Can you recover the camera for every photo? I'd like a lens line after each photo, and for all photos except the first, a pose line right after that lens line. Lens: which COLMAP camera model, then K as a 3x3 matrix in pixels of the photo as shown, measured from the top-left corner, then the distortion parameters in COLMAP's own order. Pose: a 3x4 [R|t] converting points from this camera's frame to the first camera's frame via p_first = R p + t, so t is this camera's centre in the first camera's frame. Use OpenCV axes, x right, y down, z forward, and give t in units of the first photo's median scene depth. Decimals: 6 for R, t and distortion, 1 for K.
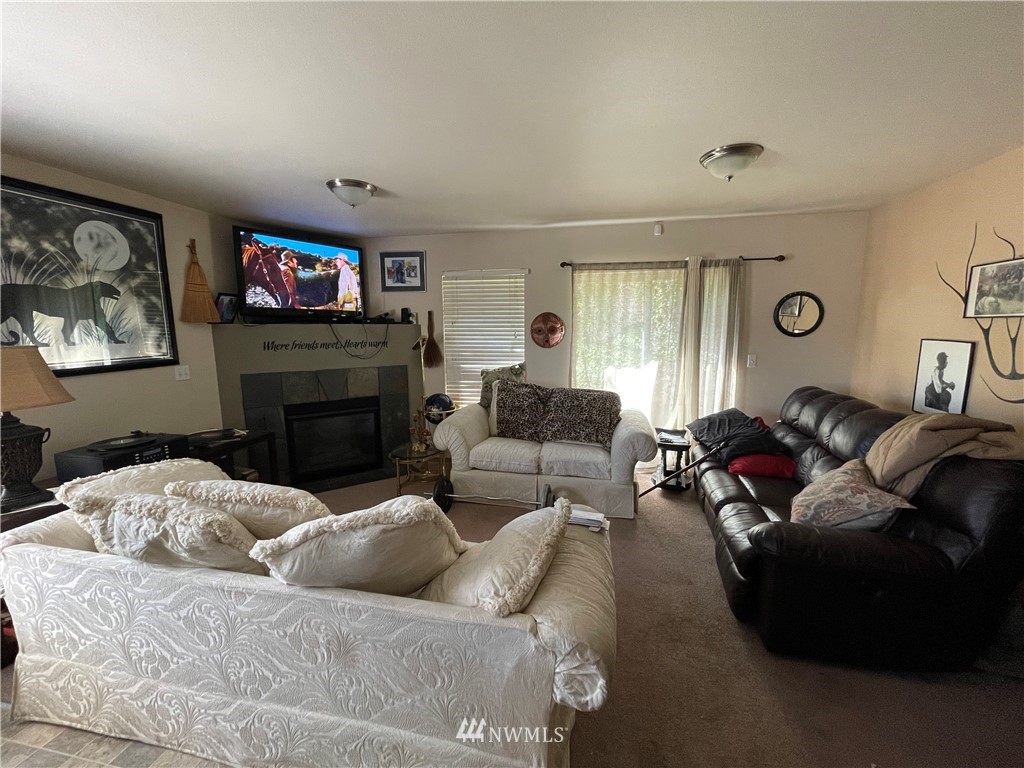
lens RADIAL K [[414.4, 0, 512.0], [0, 414.4, 384.0], [0, 0, 1]] dist [-0.000718, 0.000879]
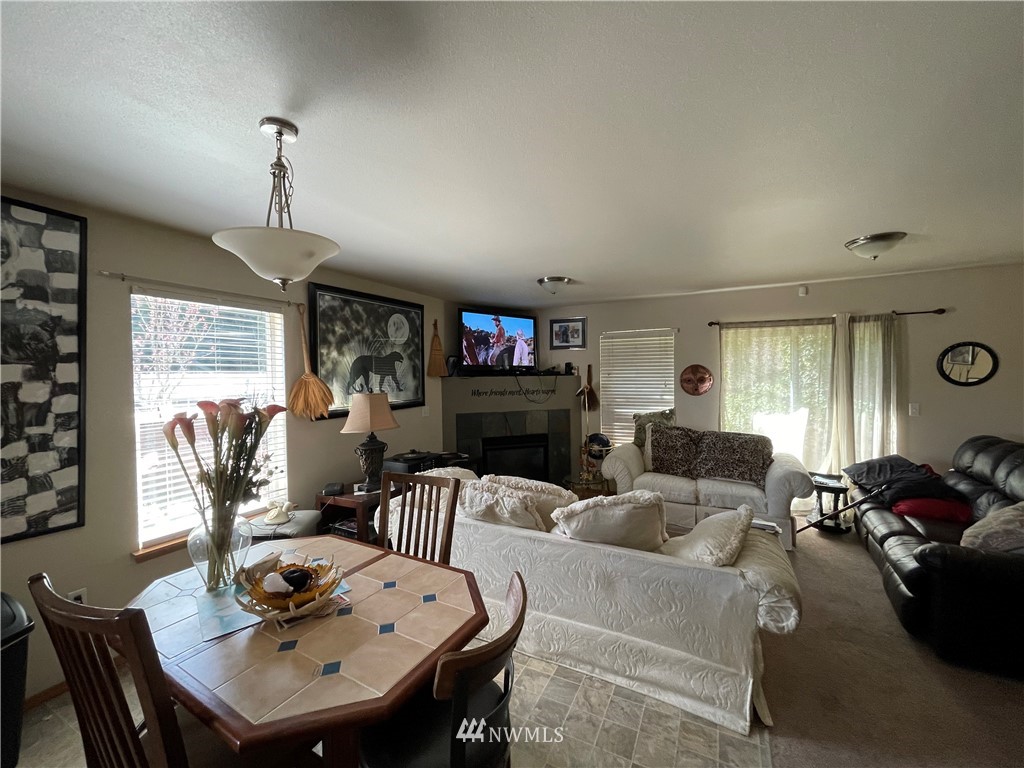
lens RADIAL K [[414.4, 0, 512.0], [0, 414.4, 384.0], [0, 0, 1]] dist [-0.000718, 0.000879]
pose [[0.966066, -0.001818, -0.258290, -0.130505], [-0.027217, 0.993692, -0.108790, 0.023143], [0.256858, 0.112128, 0.959923, -0.276106]]
